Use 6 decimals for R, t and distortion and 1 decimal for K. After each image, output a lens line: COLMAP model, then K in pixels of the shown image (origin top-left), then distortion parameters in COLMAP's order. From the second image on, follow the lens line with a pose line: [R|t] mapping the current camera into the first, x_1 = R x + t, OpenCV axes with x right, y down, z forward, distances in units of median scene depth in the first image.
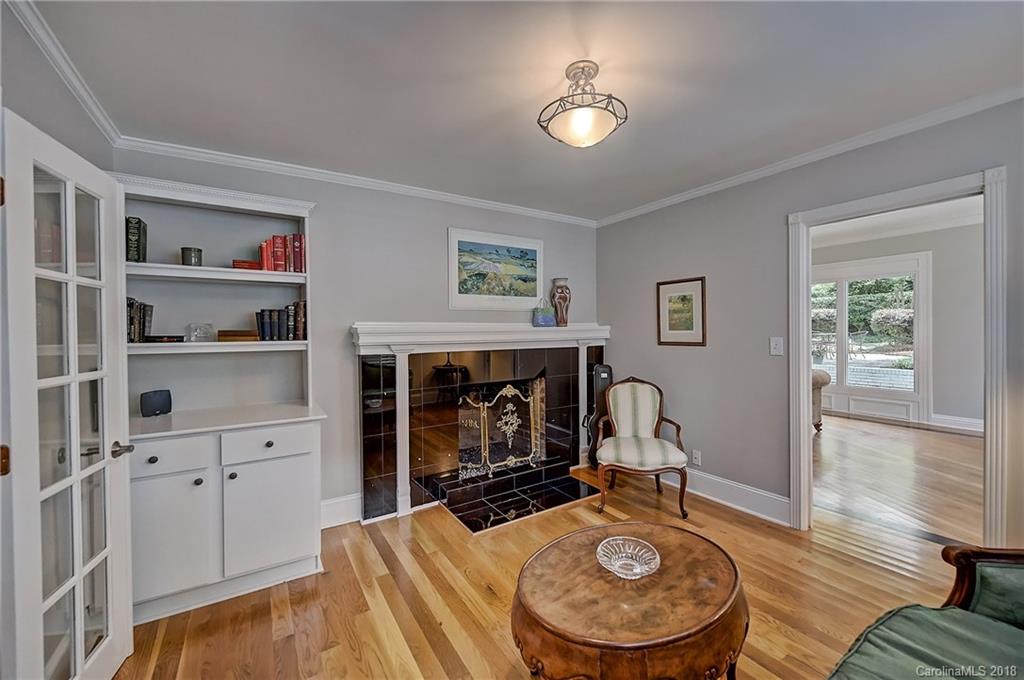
lens RADIAL K [[401.2, 0, 518.1], [0, 401.2, 335.5], [0, 0, 1]] dist [-0.000468, -0.000128]
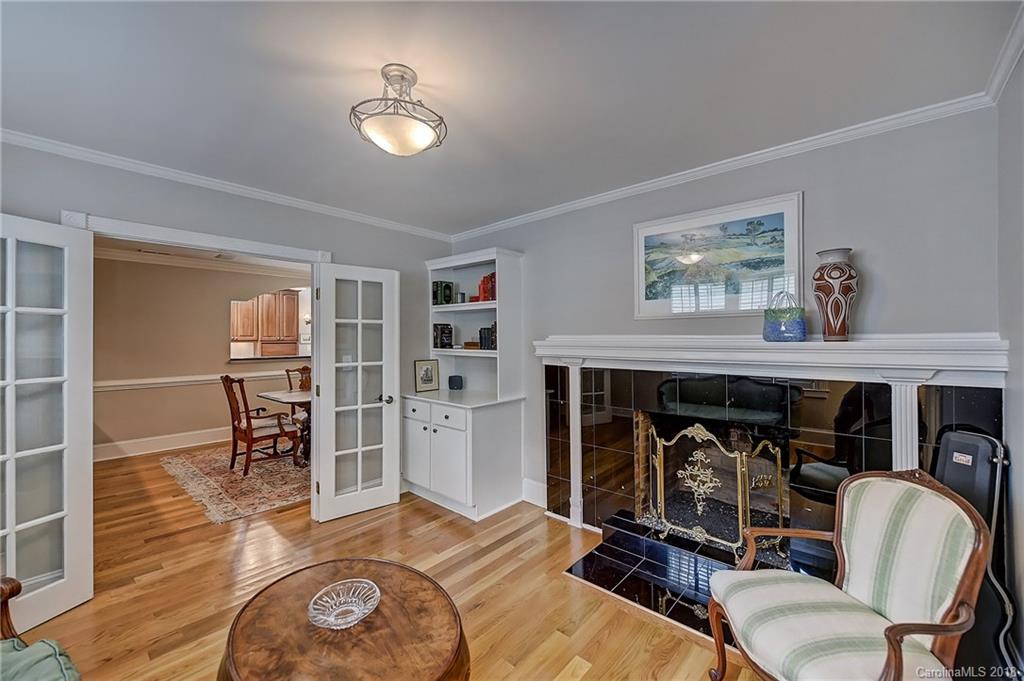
lens RADIAL K [[401.2, 0, 518.1], [0, 401.2, 336.0], [0, 0, 1]] dist [-0.000468, -0.000128]
pose [[0.269738, 0.007210, -0.962907, 0.605230], [-0.008486, 0.999951, 0.005110, -0.033410], [0.962896, 0.006793, 0.269786, 0.542890]]
